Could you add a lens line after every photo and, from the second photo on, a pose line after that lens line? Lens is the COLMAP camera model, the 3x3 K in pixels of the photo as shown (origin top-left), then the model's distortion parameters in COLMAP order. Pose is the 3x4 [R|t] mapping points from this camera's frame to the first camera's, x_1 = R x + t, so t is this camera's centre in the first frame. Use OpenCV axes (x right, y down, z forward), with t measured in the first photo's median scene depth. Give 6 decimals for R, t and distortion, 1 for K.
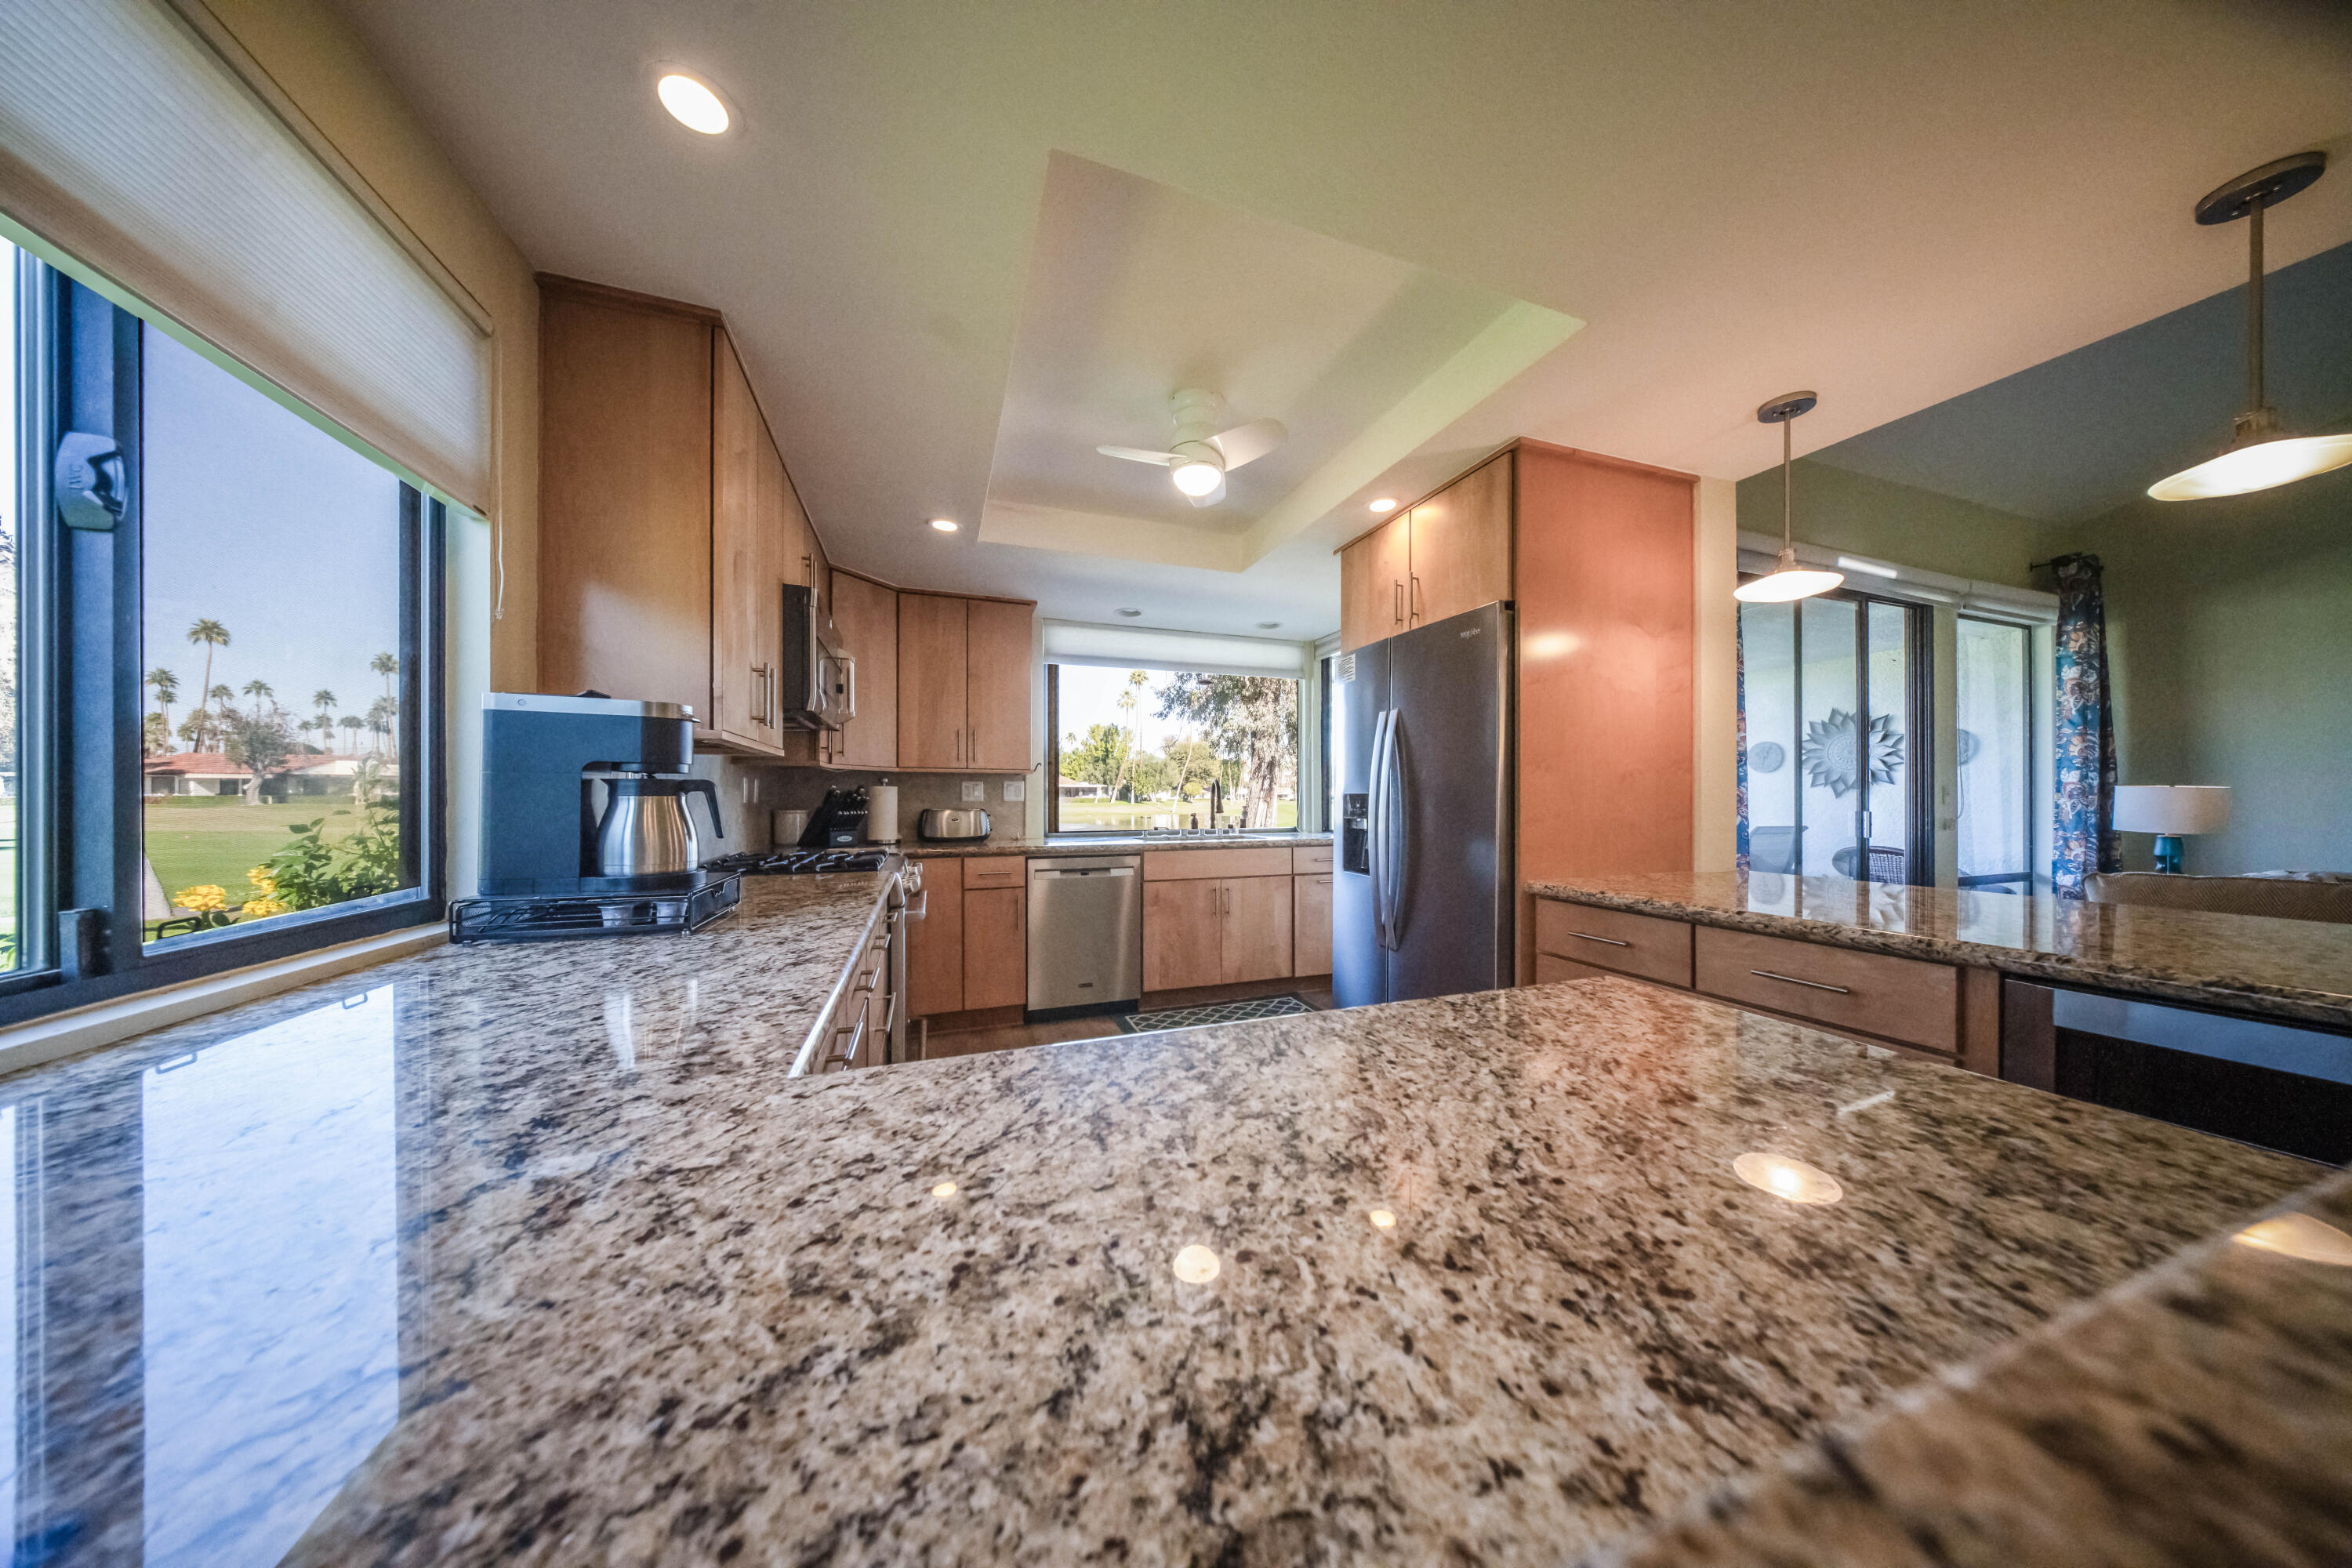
lens RADIAL K [[697.5, 0, 1200.2], [0, 697.5, 796.2], [0, 0, 1]] dist [-0.002880, 0.000261]
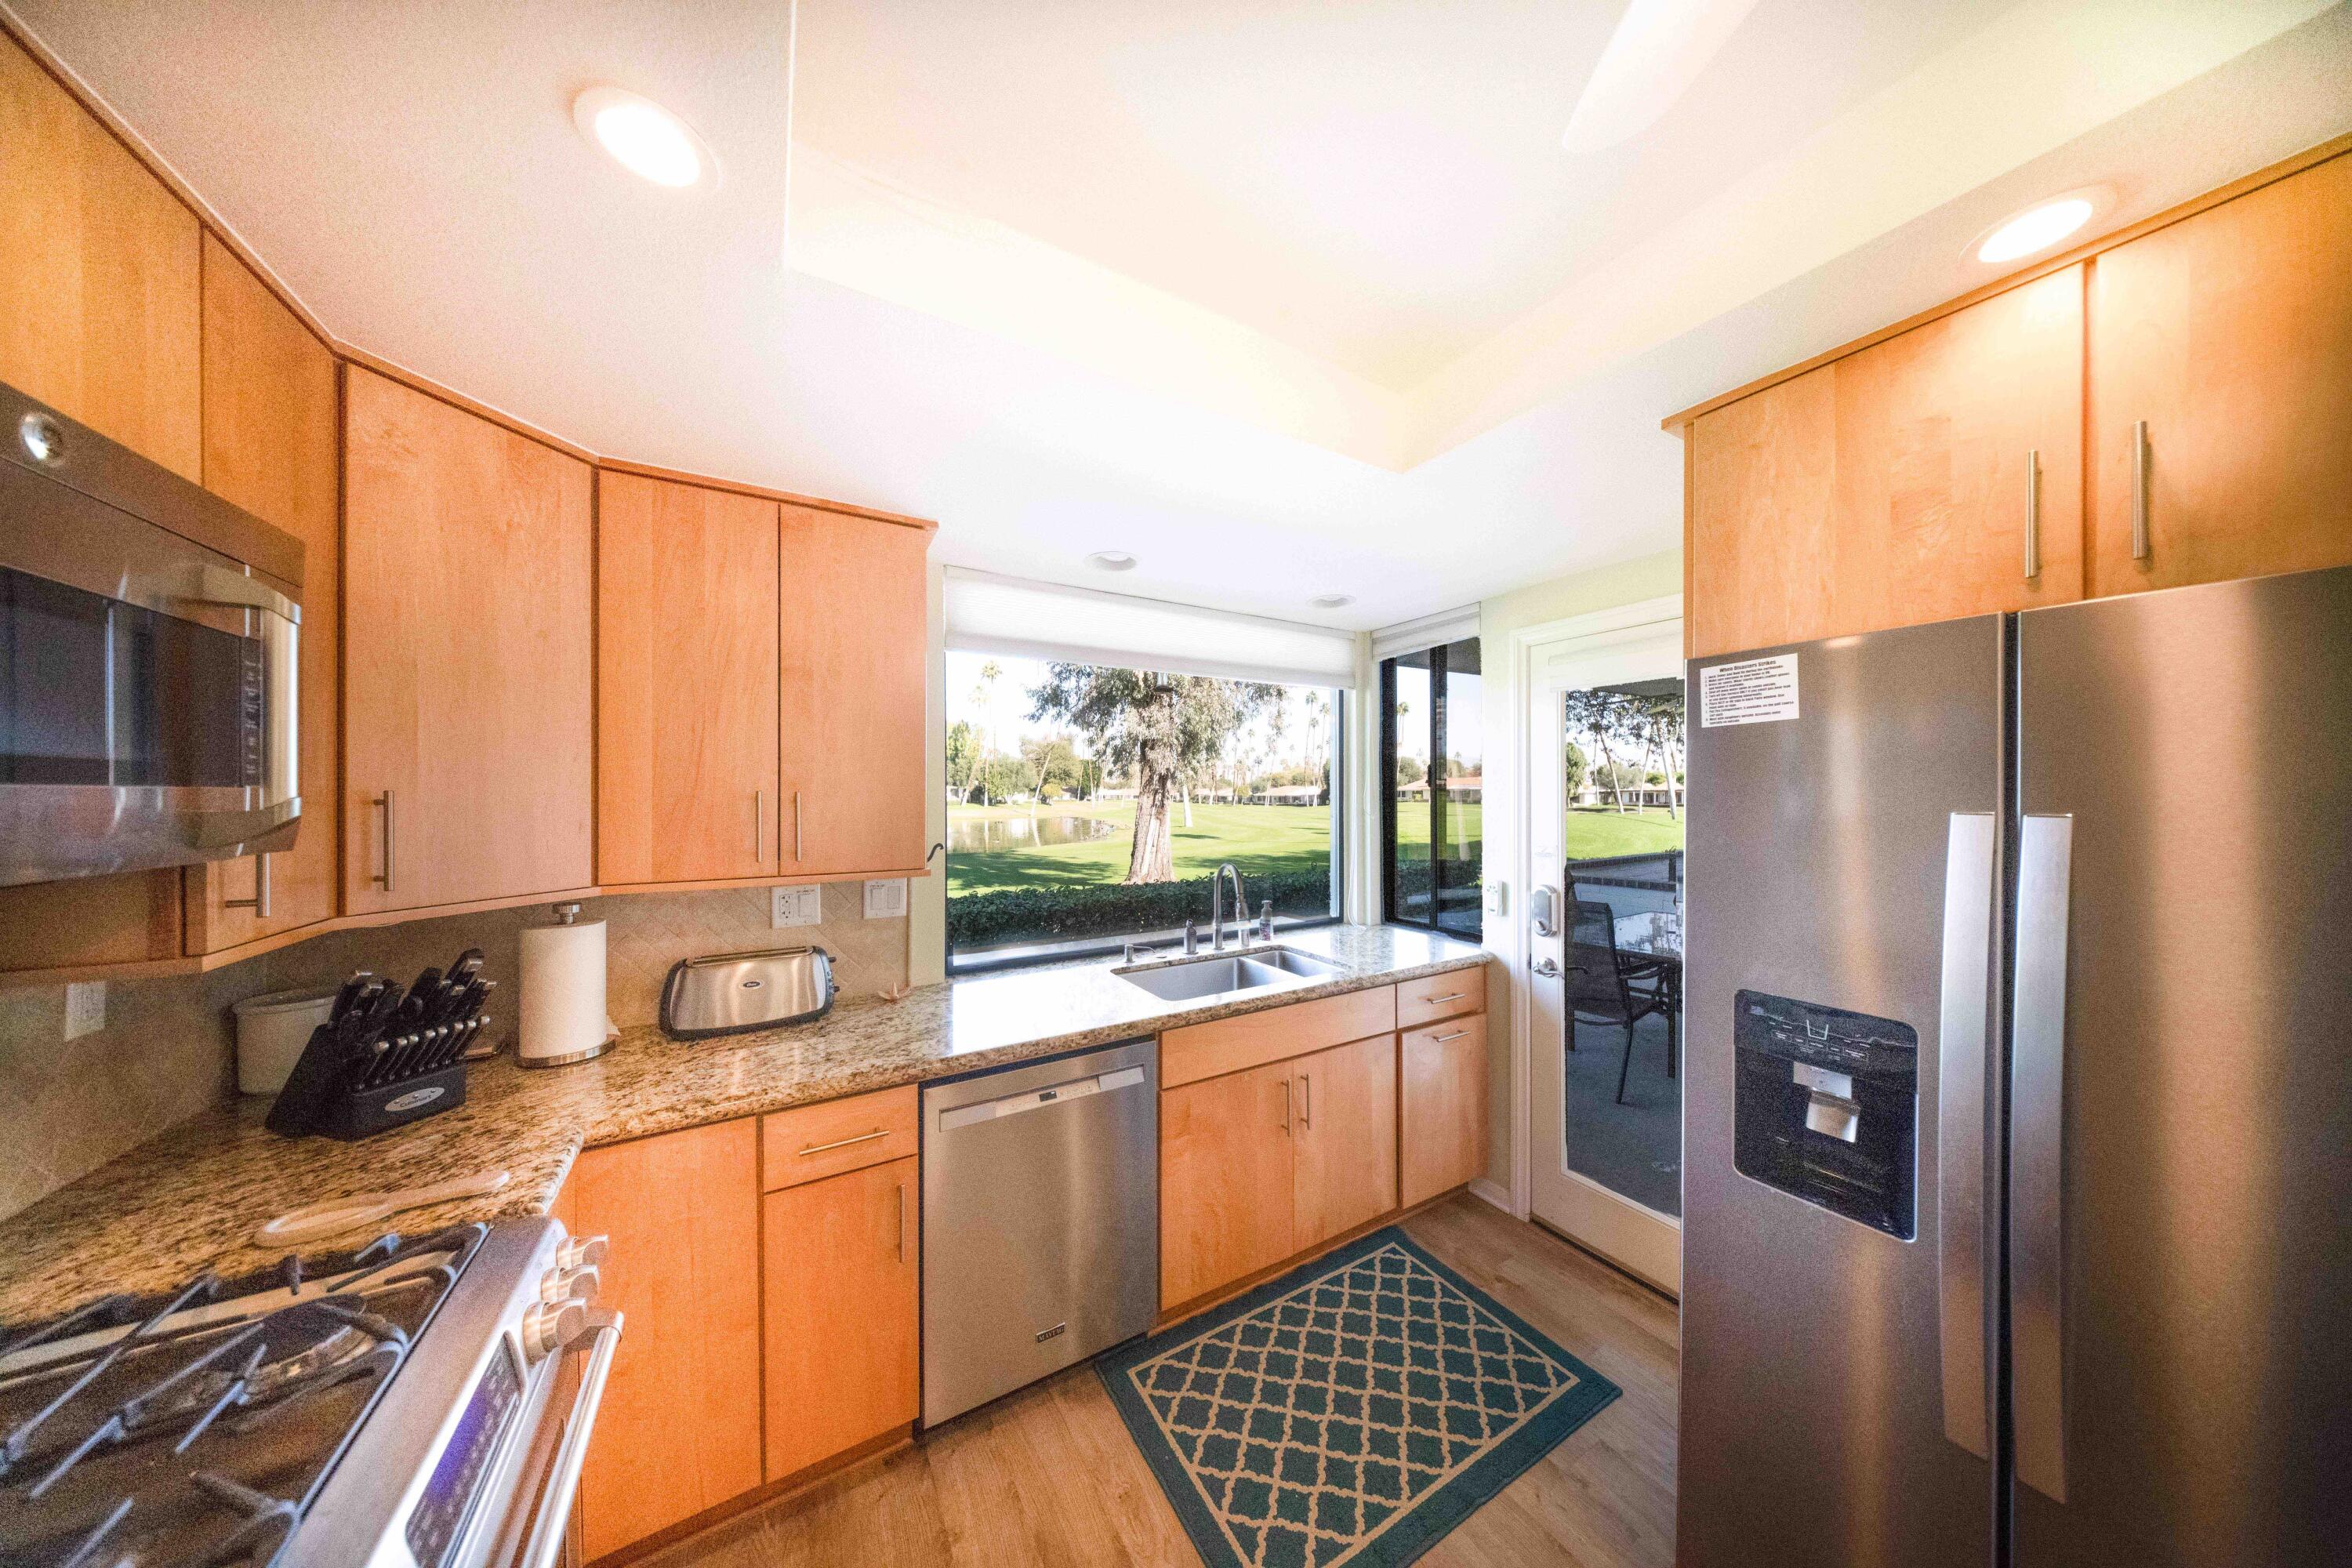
lens RADIAL K [[697.5, 0, 1185.2], [0, 697.5, 797.6], [0, 0, 1]] dist [-0.002880, 0.000261]
pose [[0.982649, -0.002042, 0.185466, -0.038044], [0.001435, 0.999993, 0.003402, -0.022036], [-0.185472, -0.003077, 0.982645, 0.121661]]
